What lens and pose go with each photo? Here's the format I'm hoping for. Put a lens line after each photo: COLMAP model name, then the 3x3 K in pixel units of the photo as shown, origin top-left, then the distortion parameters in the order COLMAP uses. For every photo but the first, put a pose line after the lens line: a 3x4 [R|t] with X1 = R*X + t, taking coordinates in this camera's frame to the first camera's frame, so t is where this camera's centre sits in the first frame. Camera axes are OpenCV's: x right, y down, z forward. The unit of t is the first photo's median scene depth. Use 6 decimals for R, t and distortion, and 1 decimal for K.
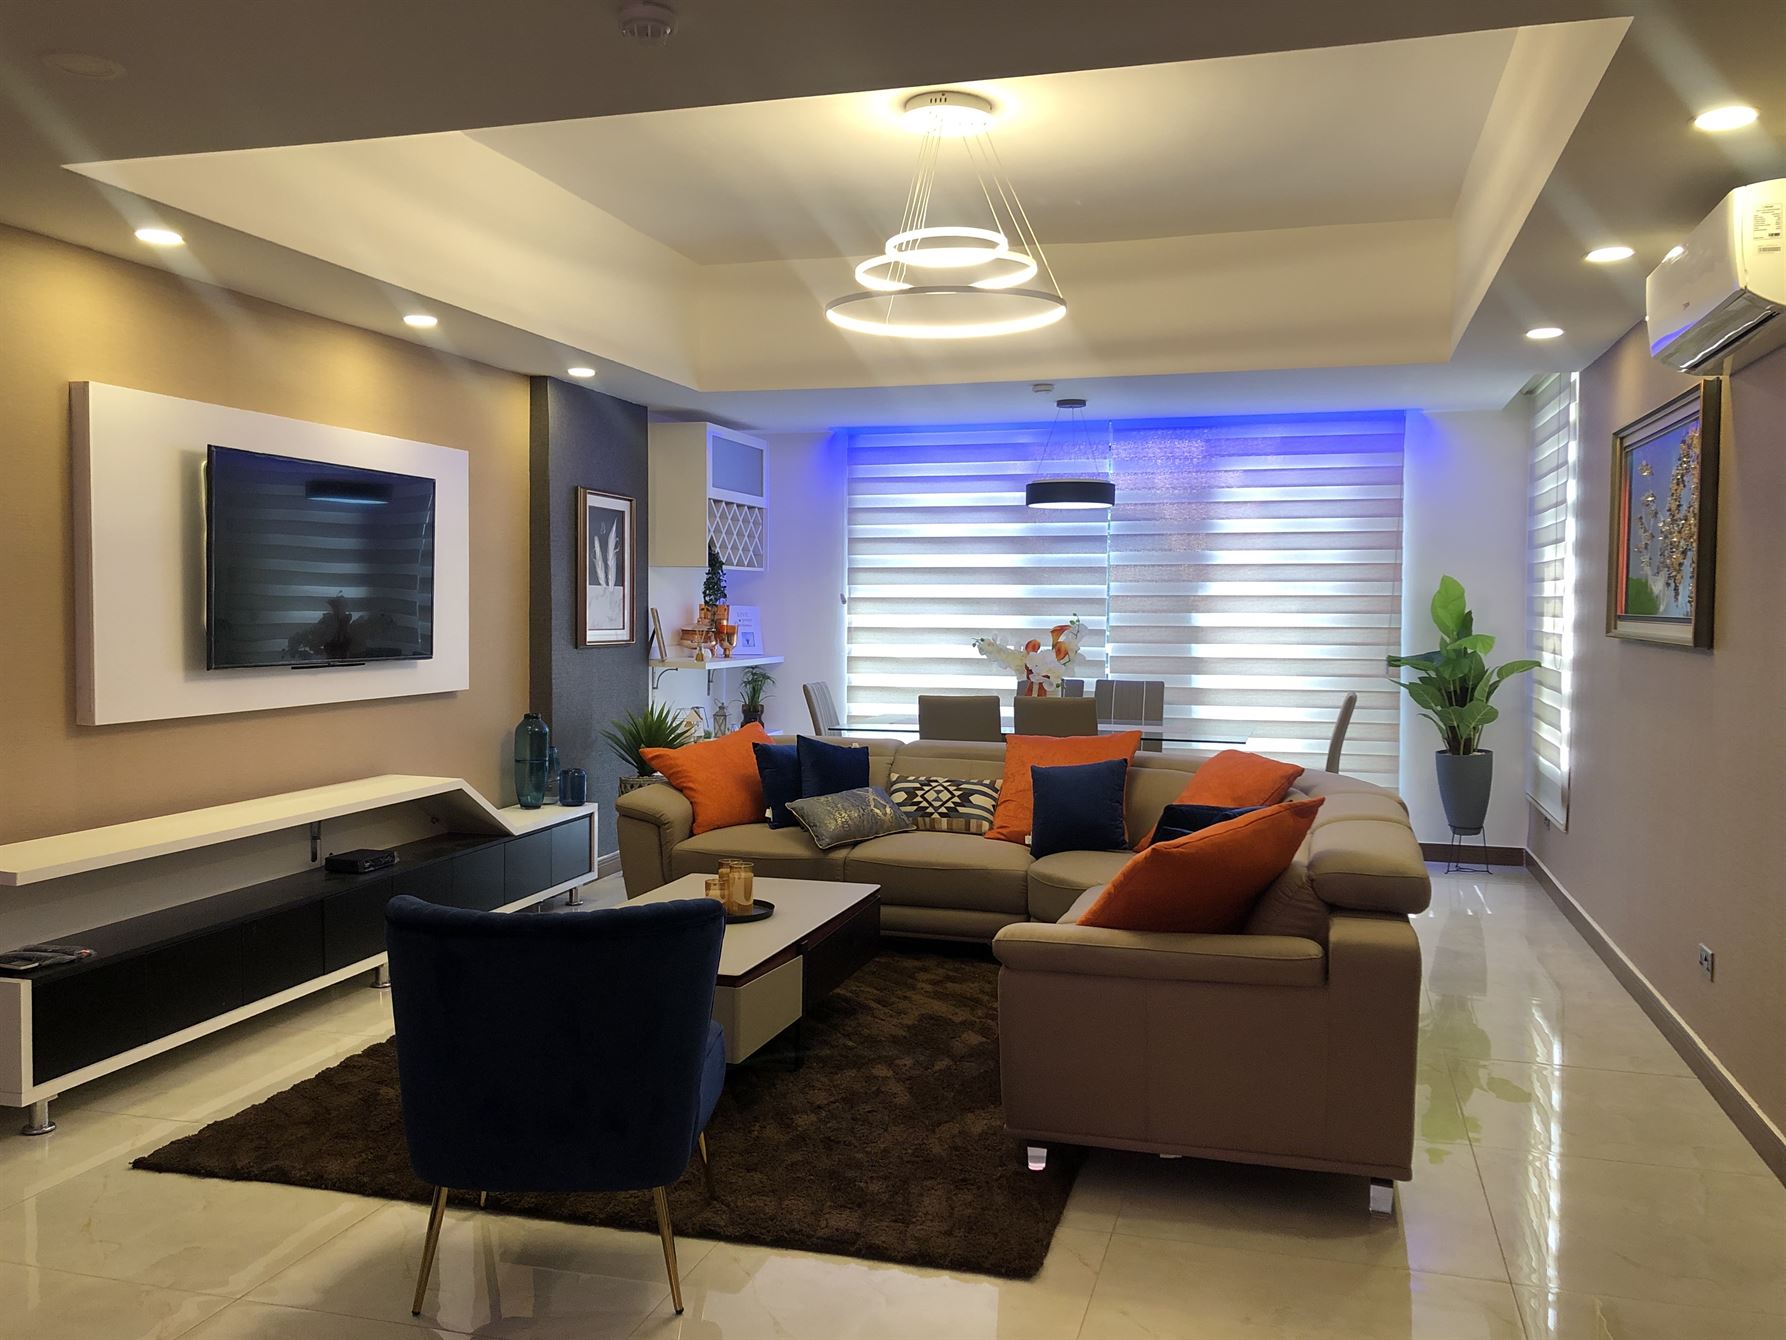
lens RADIAL K [[1473.3, 0, 893.0], [0, 1473.3, 670.0], [0, 0, 1]] dist [0.038689, -0.012365]
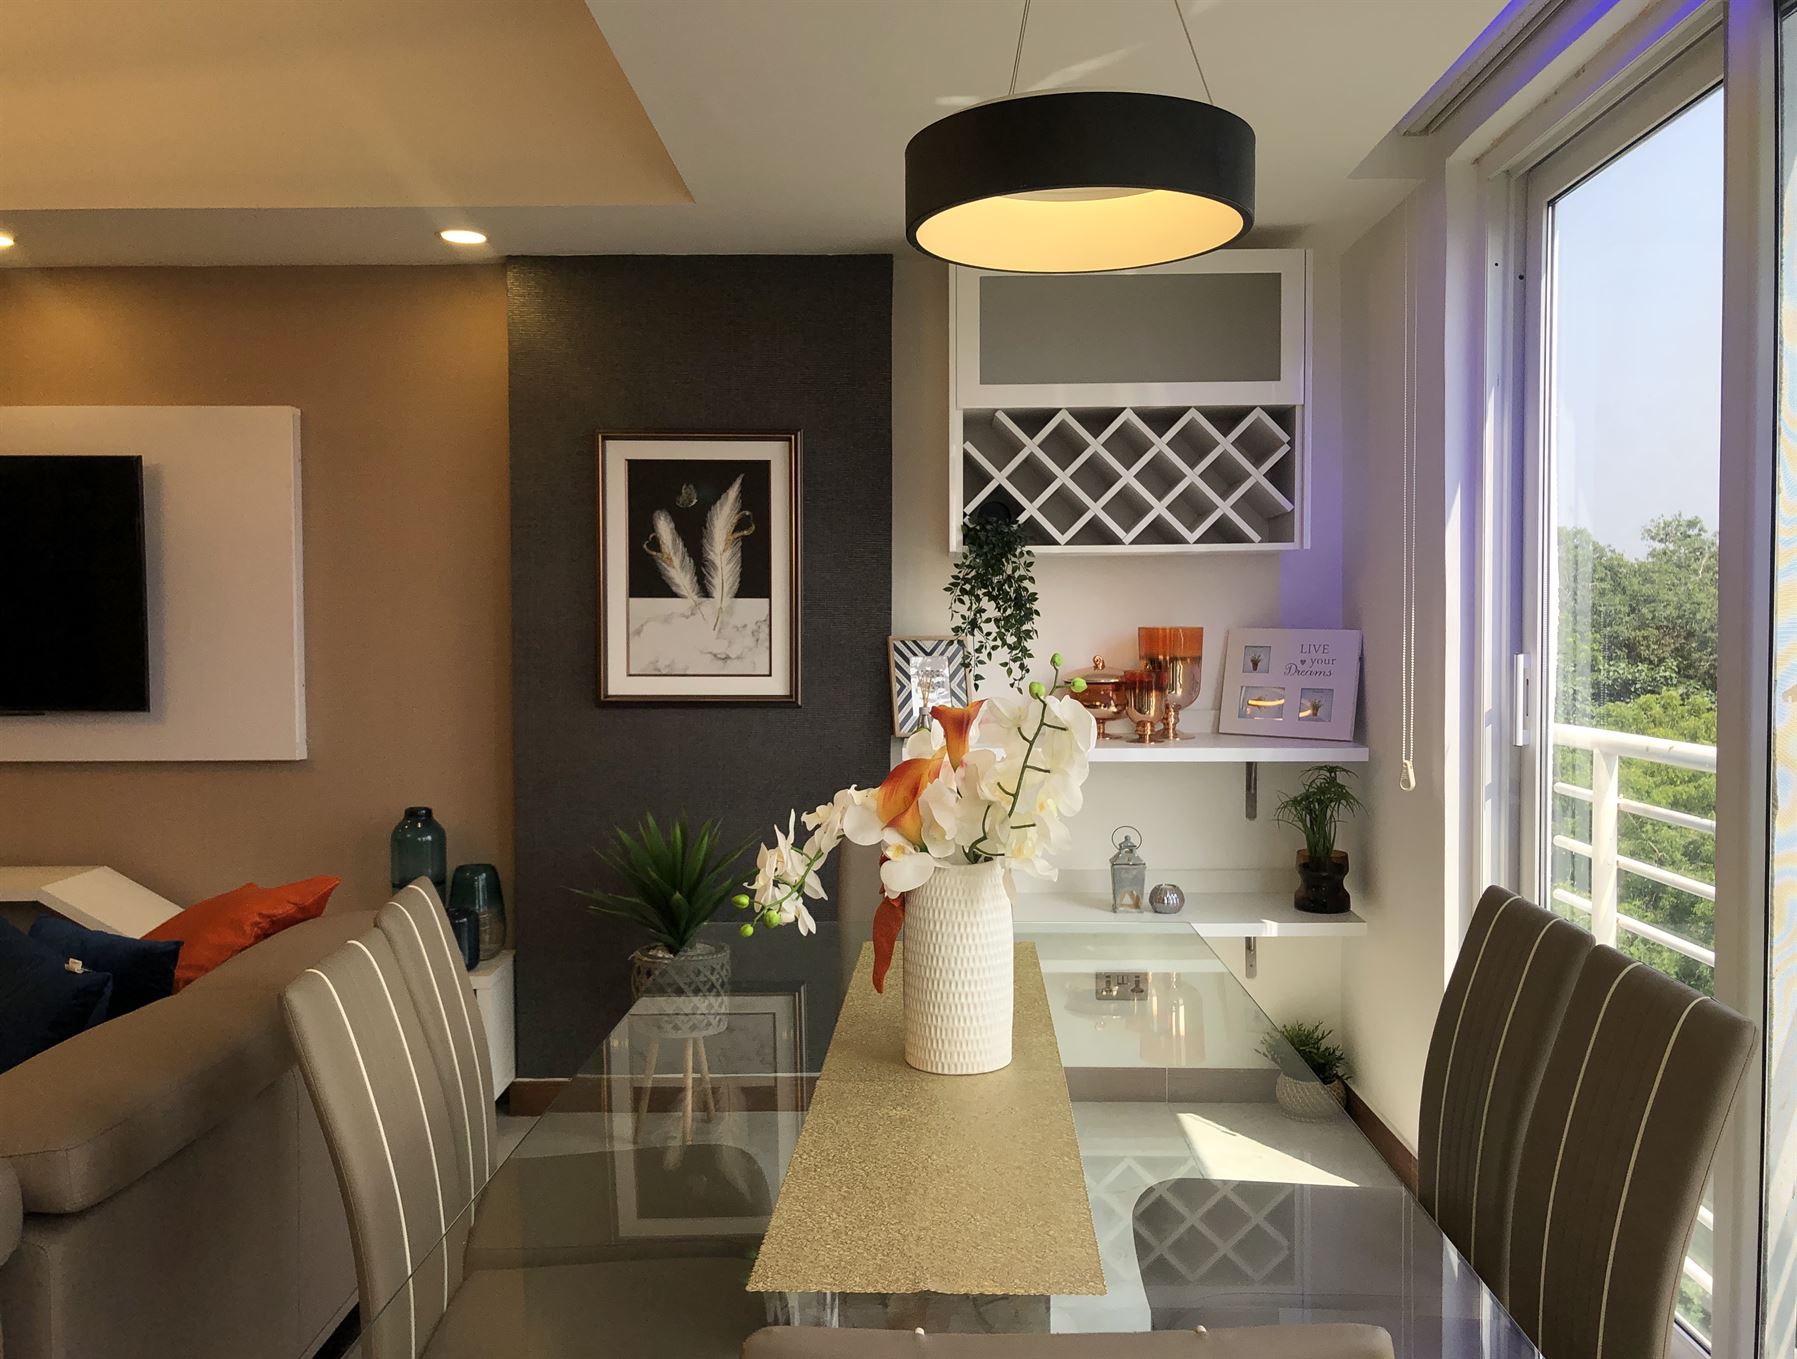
lens RADIAL K [[1449.6, 0, 898.5], [0, 1449.6, 679.5], [0, 0, 1]] dist [0.001588, 0.000275]
pose [[0.254465, 0.023072, -0.966807, 0.443869], [-0.036904, 0.999219, 0.014132, -0.045204], [0.966377, 0.032083, 0.255118, 1.159468]]
